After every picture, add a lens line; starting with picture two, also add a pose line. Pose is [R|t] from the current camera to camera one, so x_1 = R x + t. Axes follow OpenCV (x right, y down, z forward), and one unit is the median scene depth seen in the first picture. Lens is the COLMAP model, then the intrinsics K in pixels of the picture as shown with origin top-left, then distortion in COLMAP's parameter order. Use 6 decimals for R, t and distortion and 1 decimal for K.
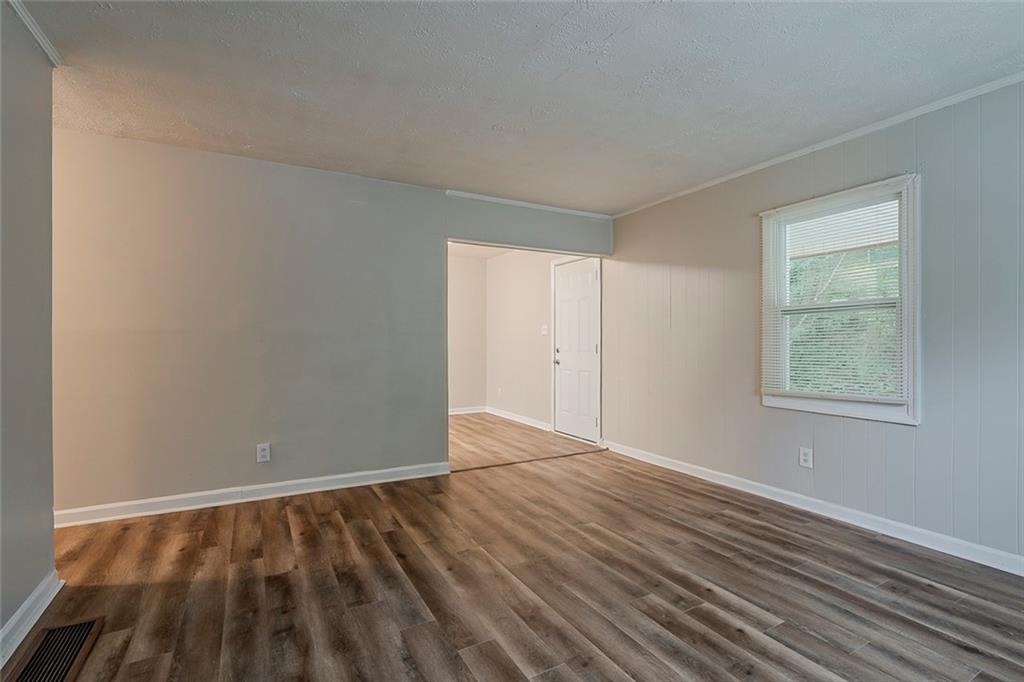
lens RADIAL K [[477.4, 0, 517.0], [0, 477.4, 344.4], [0, 0, 1]] dist [-0.000985, 0.000225]
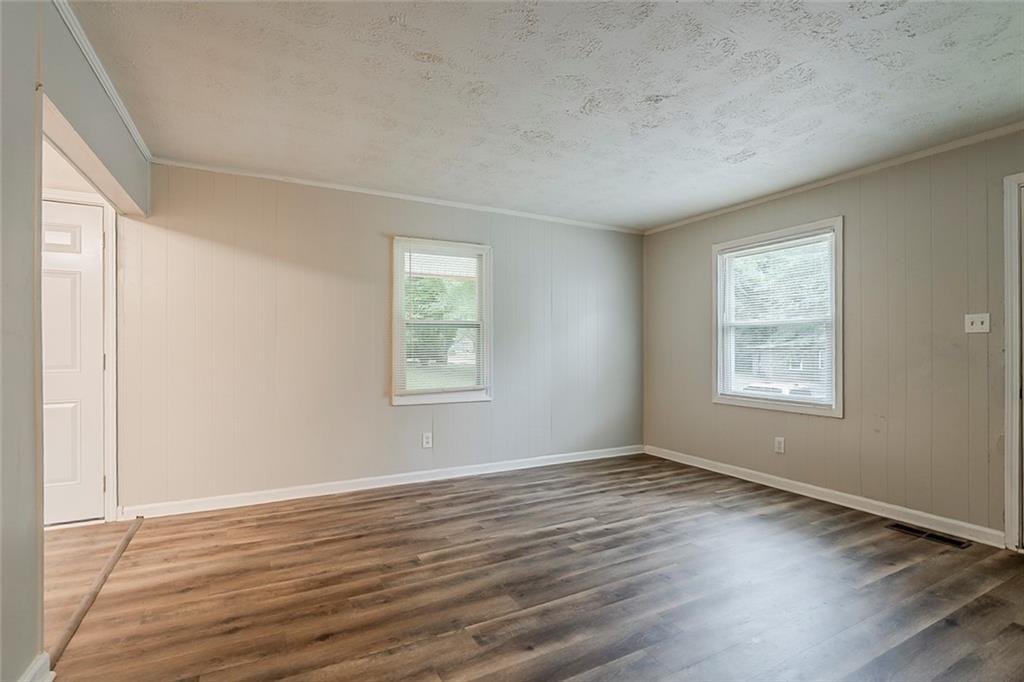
lens RADIAL K [[482.0, 0, 510.6], [0, 482.0, 346.3], [0, 0, 1]] dist [-0.004317, -0.000076]
pose [[0.014462, 0.003627, 0.999889, -0.817384], [0.004257, 0.999984, -0.003689, -0.009936], [-0.999886, 0.004310, 0.014446, 0.909056]]
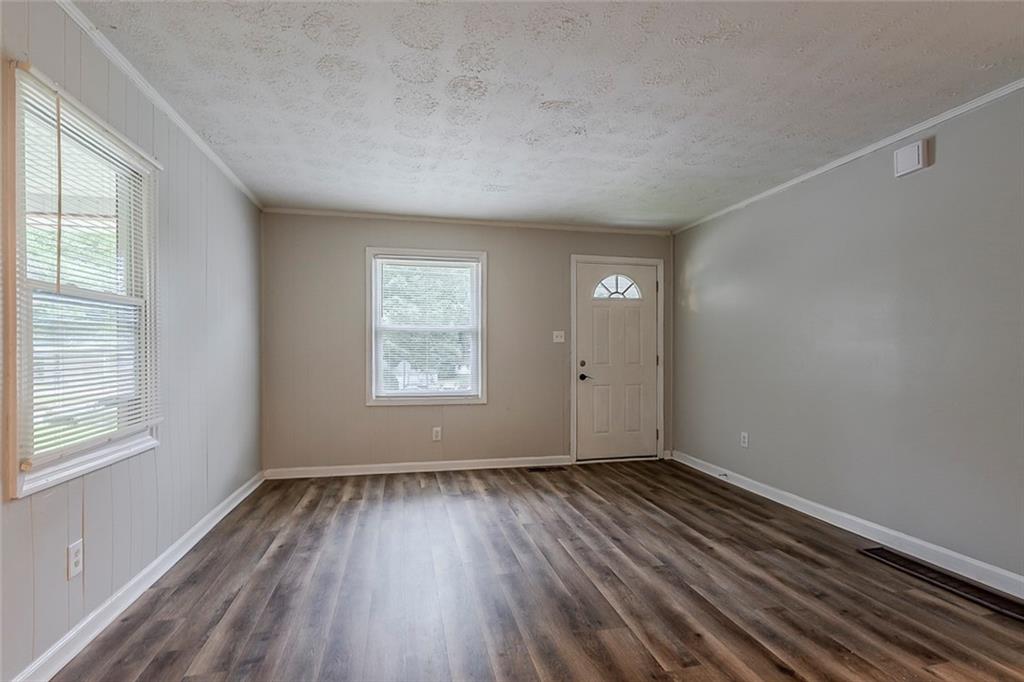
lens RADIAL K [[472.1, 0, 506.4], [0, 472.1, 353.8], [0, 0, 1]] dist [-0.002412, 0.000961]
pose [[-0.956246, -0.003726, 0.292540, -0.054280], [-0.000990, 0.999954, 0.009503, -0.013639], [-0.292562, 0.008797, -0.956206, 1.659877]]
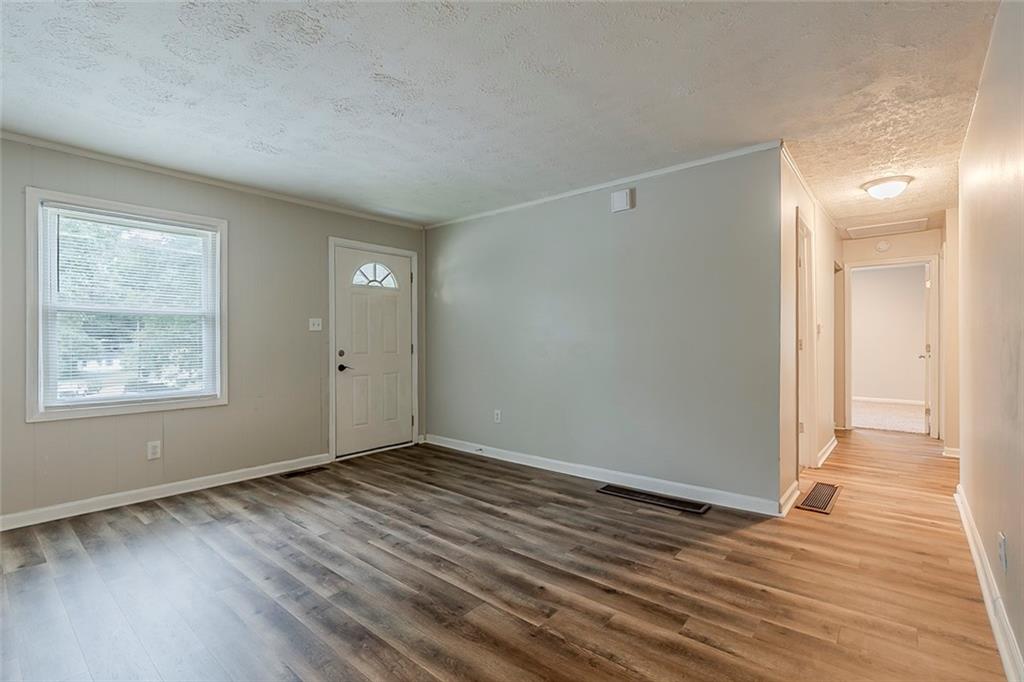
lens RADIAL K [[468.8, 0, 507.3], [0, 468.8, 339.0], [0, 0, 1]] dist [-0.004755, 0.000722]
pose [[-0.941556, 0.001020, -0.336855, 0.204395], [0.000792, 0.999999, 0.000816, -0.012170], [0.336856, 0.000501, -0.941556, 1.637986]]
